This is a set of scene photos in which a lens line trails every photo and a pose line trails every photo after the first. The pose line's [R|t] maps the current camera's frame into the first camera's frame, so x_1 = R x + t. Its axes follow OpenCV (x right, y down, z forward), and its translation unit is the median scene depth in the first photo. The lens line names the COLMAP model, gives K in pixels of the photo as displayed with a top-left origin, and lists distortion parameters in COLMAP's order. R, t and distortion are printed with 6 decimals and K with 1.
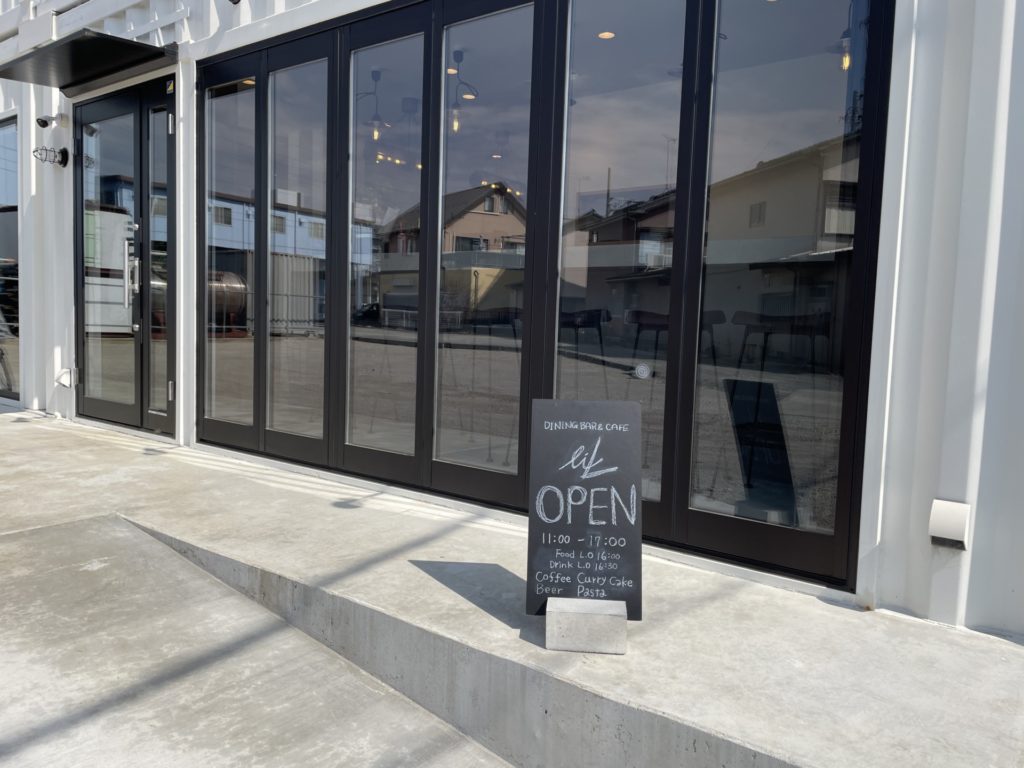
lens RADIAL K [[787.2, 0, 511.5], [0, 787.2, 382.8], [0, 0, 1]] dist [0.043190, -0.064959]
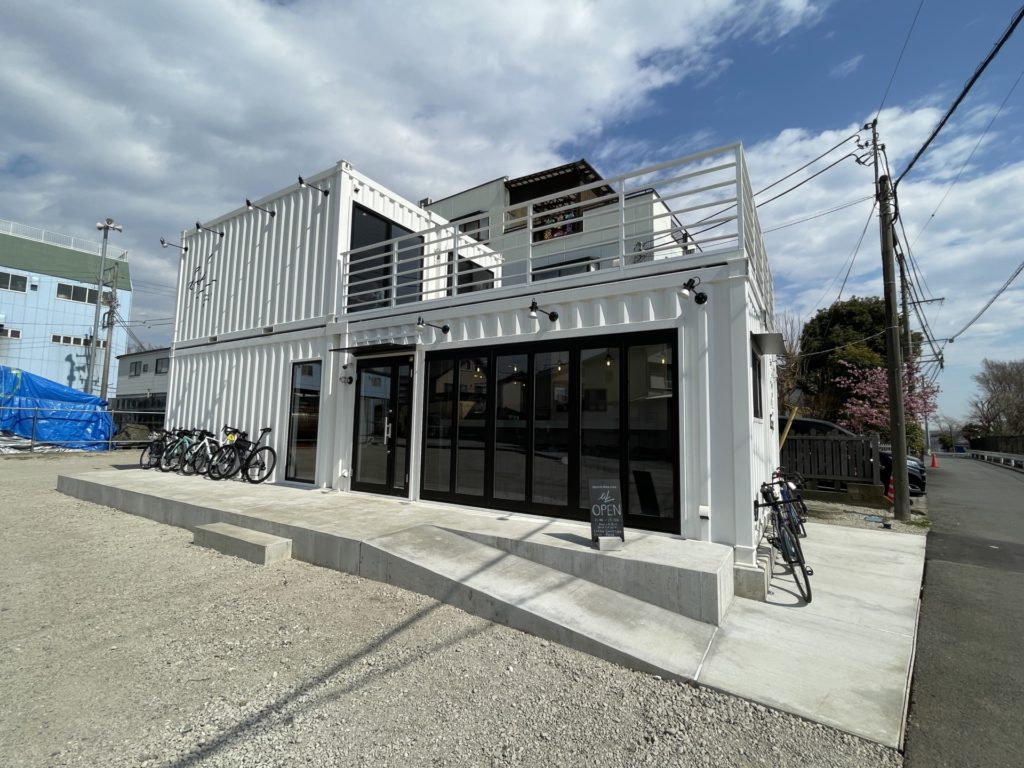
lens RADIAL K [[462.5, 0, 514.5], [0, 462.5, 384.6], [0, 0, 1]] dist [-0.000355, -0.000014]
pose [[0.995954, -0.005695, 0.089680, -0.402950], [0.020970, 0.985165, -0.170323, -0.043903], [-0.087380, 0.171514, 0.981299, -0.889091]]
